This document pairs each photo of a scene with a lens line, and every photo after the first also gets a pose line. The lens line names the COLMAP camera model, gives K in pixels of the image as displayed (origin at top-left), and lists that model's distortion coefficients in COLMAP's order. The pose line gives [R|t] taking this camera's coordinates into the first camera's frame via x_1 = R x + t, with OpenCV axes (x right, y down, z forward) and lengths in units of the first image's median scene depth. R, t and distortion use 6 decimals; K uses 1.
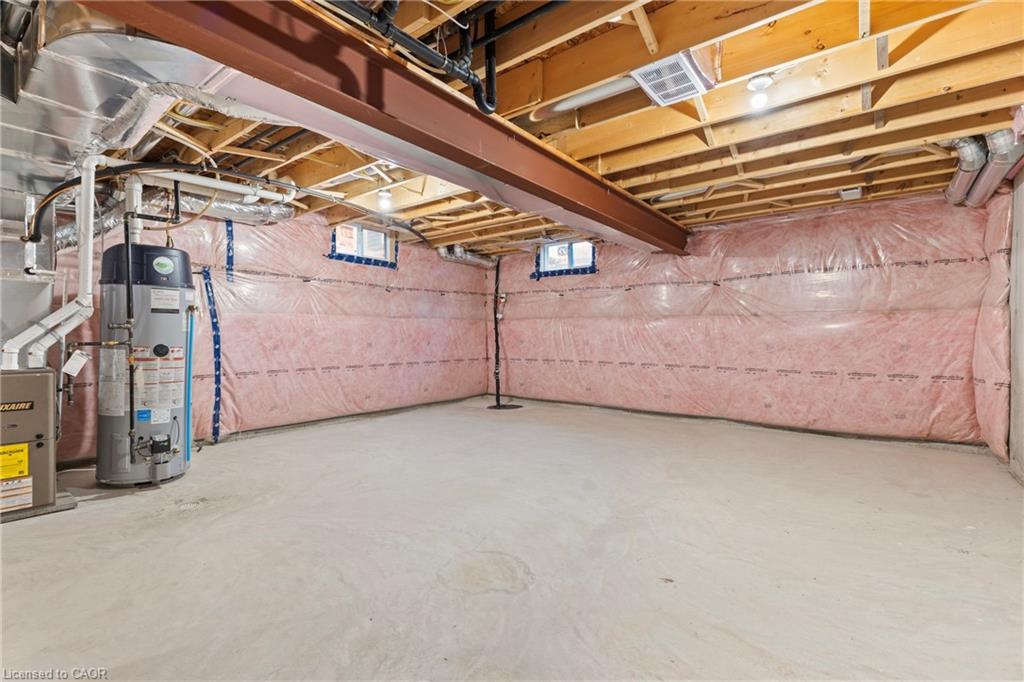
lens RADIAL K [[457.1, 0, 505.2], [0, 457.1, 338.0], [0, 0, 1]] dist [-0.001444, -0.001914]
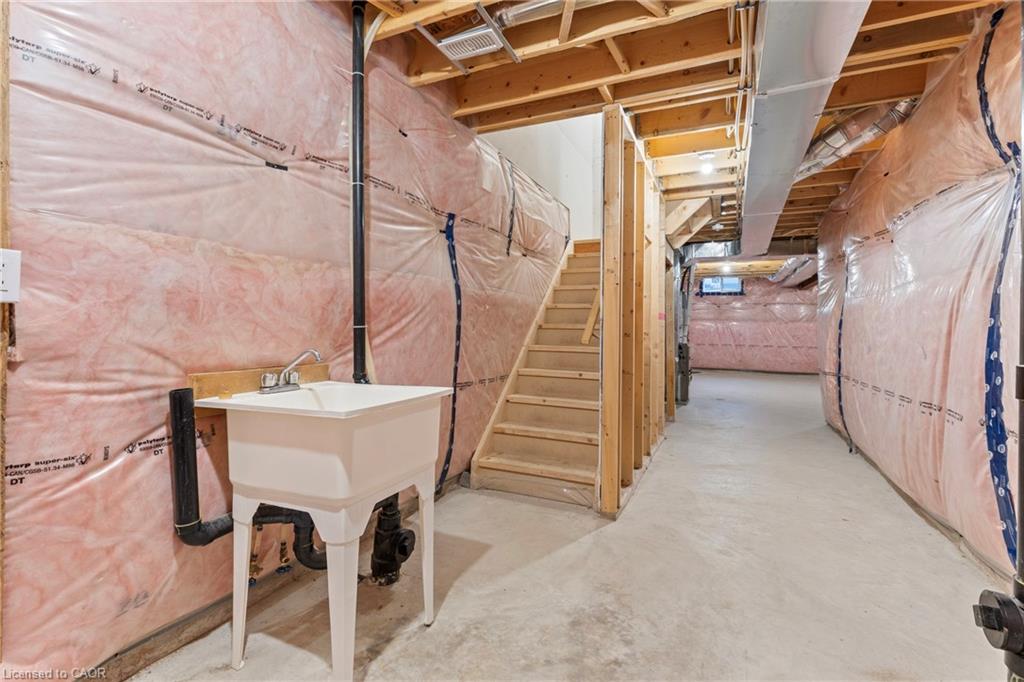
lens RADIAL K [[457.1, 0, 512.2], [0, 457.1, 335.1], [0, 0, 1]] dist [-0.001444, -0.001914]
pose [[0.973735, 0.007722, 0.227554, -1.250384], [-0.010656, 0.999875, 0.011668, 0.000554], [-0.227435, -0.013786, 0.973696, -0.608285]]
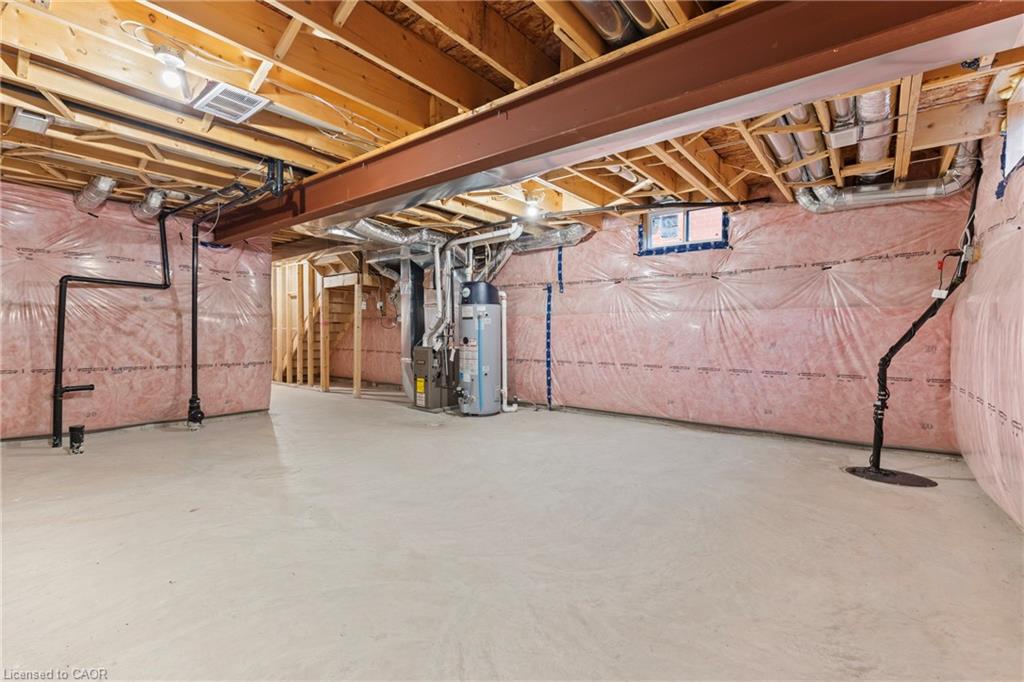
lens RADIAL K [[457.1, 0, 502.6], [0, 457.1, 340.6], [0, 0, 1]] dist [-0.001444, -0.001914]
pose [[-0.017075, 0.016908, -0.999711, 0.634317], [-0.010488, 0.999799, 0.017089, -0.002888], [0.999799, 0.010777, -0.016895, 0.725603]]
